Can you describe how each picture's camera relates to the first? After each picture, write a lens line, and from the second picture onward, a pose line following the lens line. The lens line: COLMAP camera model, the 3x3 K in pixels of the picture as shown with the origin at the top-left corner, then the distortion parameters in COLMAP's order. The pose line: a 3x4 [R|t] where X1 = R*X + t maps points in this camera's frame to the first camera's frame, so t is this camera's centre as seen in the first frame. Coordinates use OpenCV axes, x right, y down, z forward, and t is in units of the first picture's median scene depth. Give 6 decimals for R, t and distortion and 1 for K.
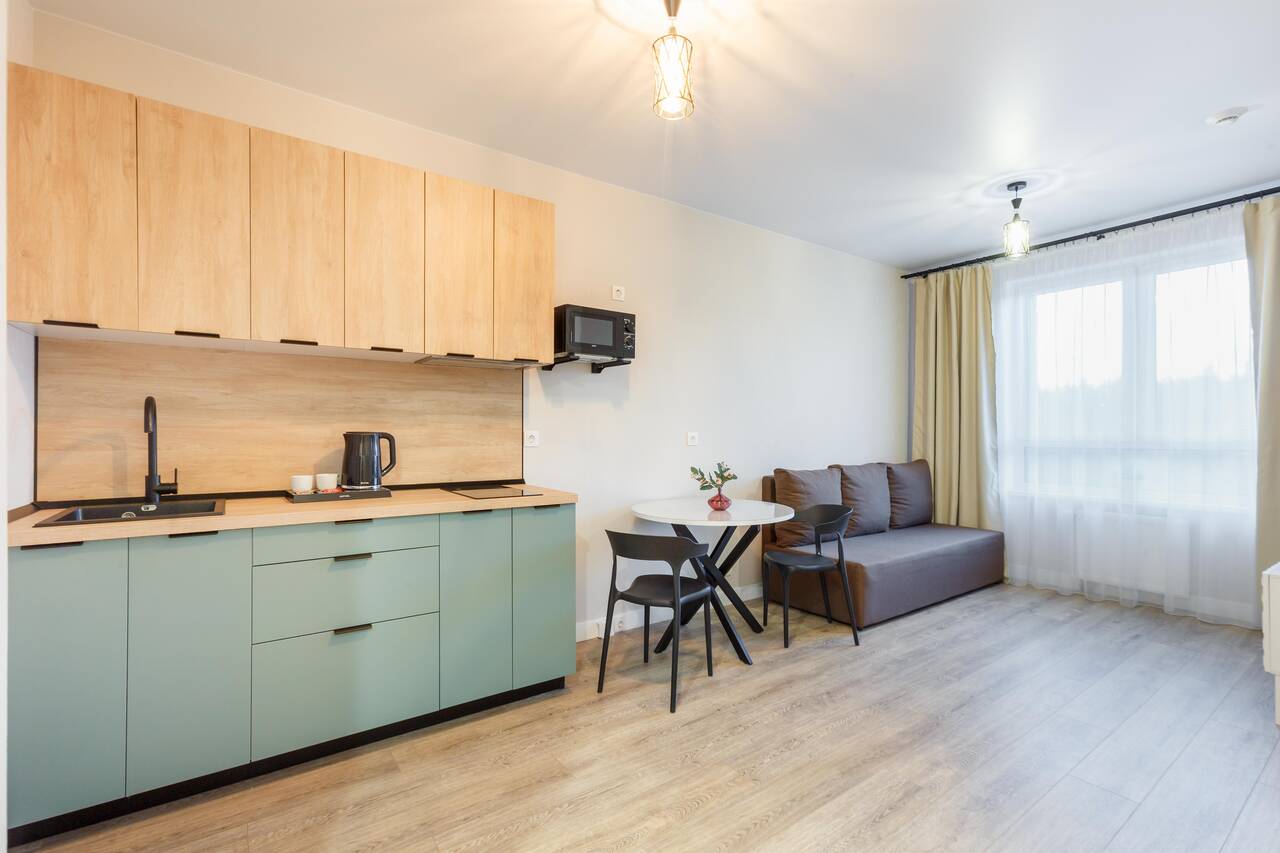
lens RADIAL K [[586.1, 0, 632.9], [0, 586.1, 434.6], [0, 0, 1]] dist [-0.001984, 0.006700]
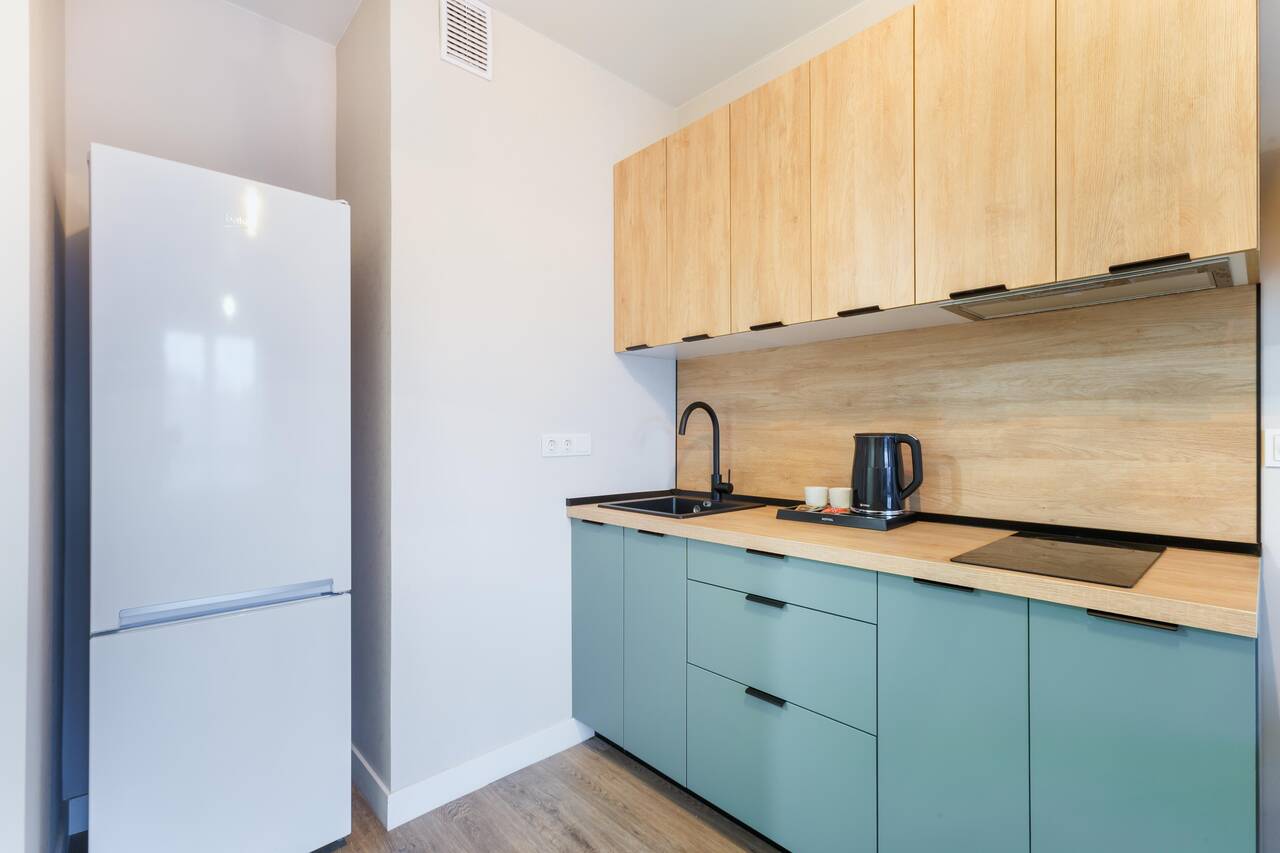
lens RADIAL K [[586.1, 0, 632.9], [0, 586.1, 434.6], [0, 0, 1]] dist [-0.001984, 0.006700]
pose [[0.135906, -0.001057, -0.990721, 0.146147], [0.000058, 0.999999, -0.001059, -0.001667], [0.990722, 0.000087, 0.135906, 0.438899]]
